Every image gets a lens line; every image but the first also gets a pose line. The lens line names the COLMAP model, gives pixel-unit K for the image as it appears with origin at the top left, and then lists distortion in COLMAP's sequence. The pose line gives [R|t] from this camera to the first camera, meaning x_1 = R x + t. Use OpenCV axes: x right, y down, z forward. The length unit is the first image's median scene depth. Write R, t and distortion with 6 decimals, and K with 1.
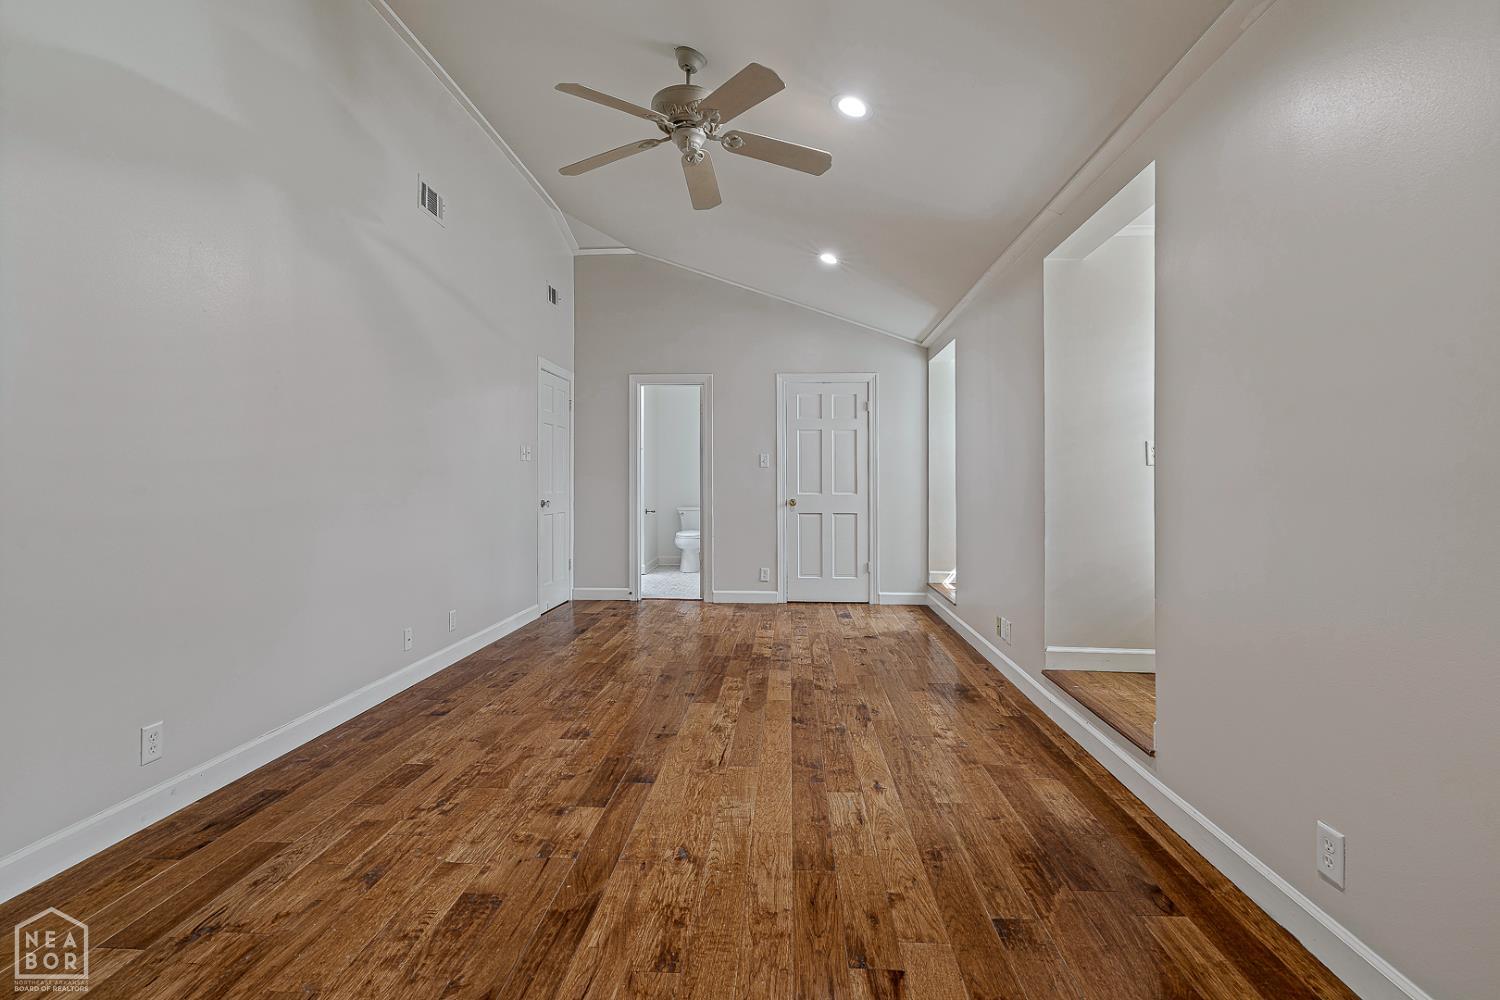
lens RADIAL K [[695.5, 0, 750.0], [0, 695.5, 500.0], [0, 0, 1]] dist [-0.016571, 0.000392]
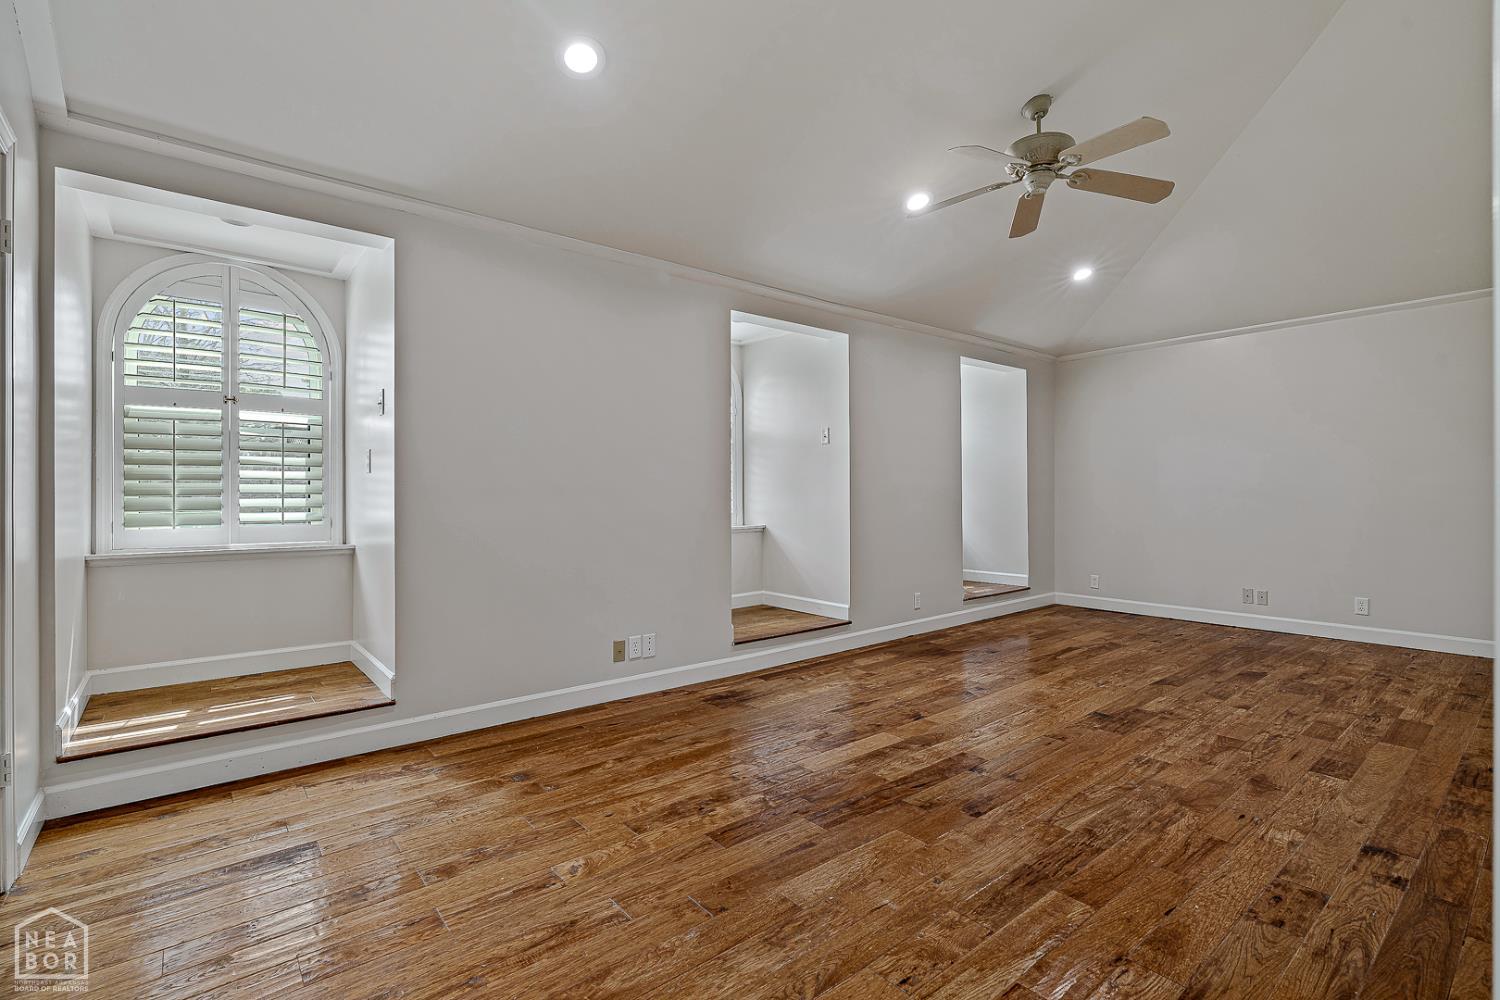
lens RADIAL K [[695.5, 0, 750.0], [0, 695.5, 500.0], [0, 0, 1]] dist [-0.016571, 0.000392]
pose [[-0.682003, -0.008179, 0.731304, -0.588407], [0.019380, 0.999384, 0.029250, -0.052532], [-0.731093, 0.034121, -0.681424, 2.118978]]
